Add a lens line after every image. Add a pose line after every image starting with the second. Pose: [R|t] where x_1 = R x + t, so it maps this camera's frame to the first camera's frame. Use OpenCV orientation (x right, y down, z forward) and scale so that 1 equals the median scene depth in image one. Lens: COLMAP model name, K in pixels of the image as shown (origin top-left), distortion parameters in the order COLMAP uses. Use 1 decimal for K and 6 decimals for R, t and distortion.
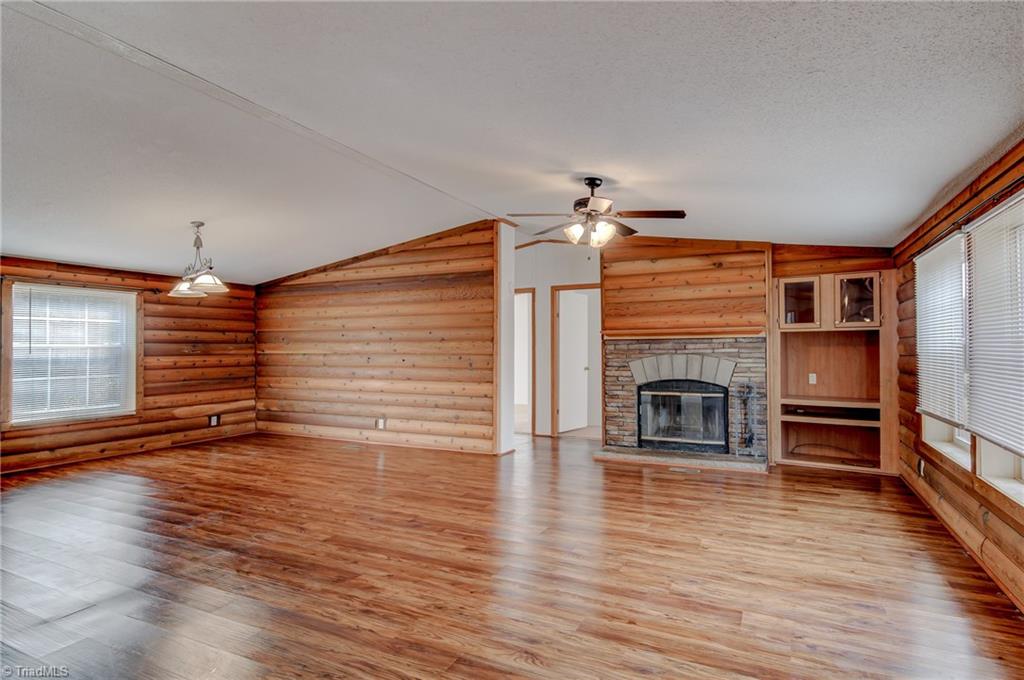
lens RADIAL K [[539.6, 0, 512.7], [0, 539.6, 349.2], [0, 0, 1]] dist [0.009304, -0.012340]
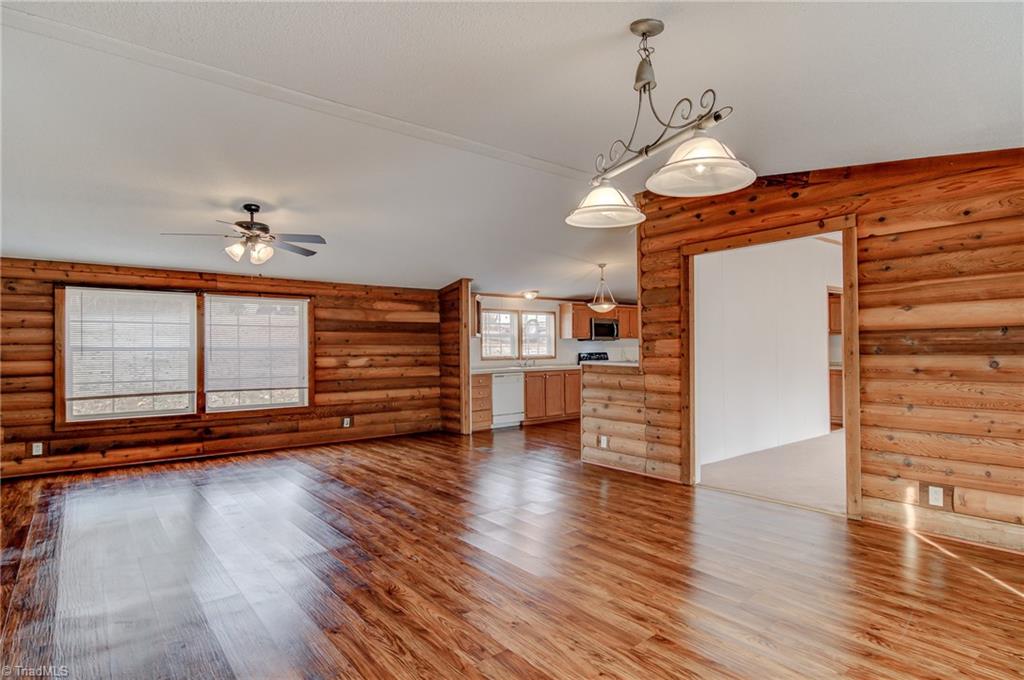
lens RADIAL K [[539.6, 0, 512.7], [0, 539.6, 349.2], [0, 0, 1]] dist [0.009304, -0.012340]
pose [[-0.902531, 0.011704, 0.430465, -0.563203], [0.011977, 0.999926, -0.002076, 0.001525], [-0.430457, 0.003282, -0.902605, 1.183593]]
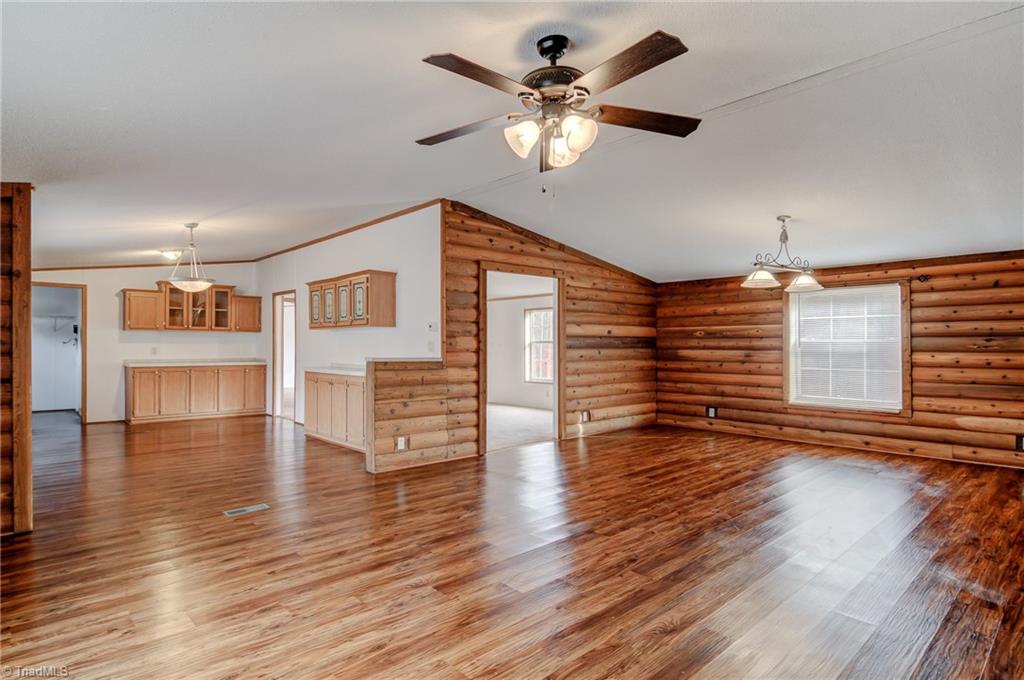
lens RADIAL K [[546.4, 0, 512.0], [0, 546.4, 340.0], [0, 0, 1]] dist [0.012781, -0.014222]
pose [[-0.361697, -0.004536, -0.932285, 0.457914], [-0.001395, 0.999990, -0.004324, -0.001991], [0.932295, -0.000263, -0.361700, 0.762912]]
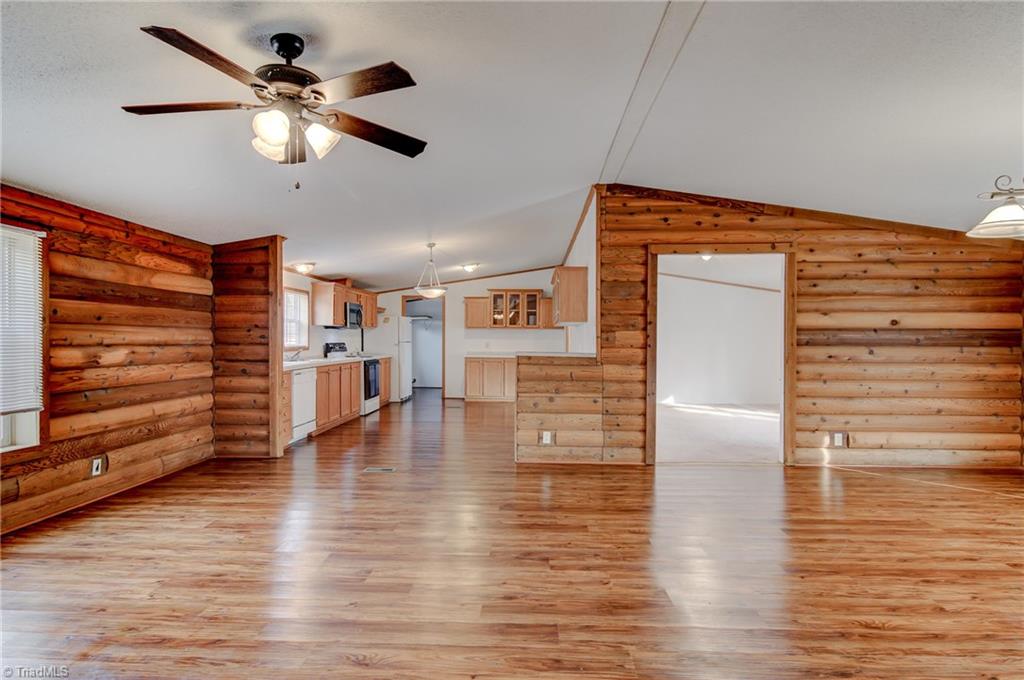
lens RADIAL K [[550.3, 0, 510.2], [0, 550.3, 347.4], [0, 0, 1]] dist [0.001935, -0.002435]
pose [[-0.916176, 0.005117, -0.400744, 0.110492], [-0.001403, 0.999871, 0.015975, 0.000375], [0.400774, 0.015199, -0.916051, 1.070439]]
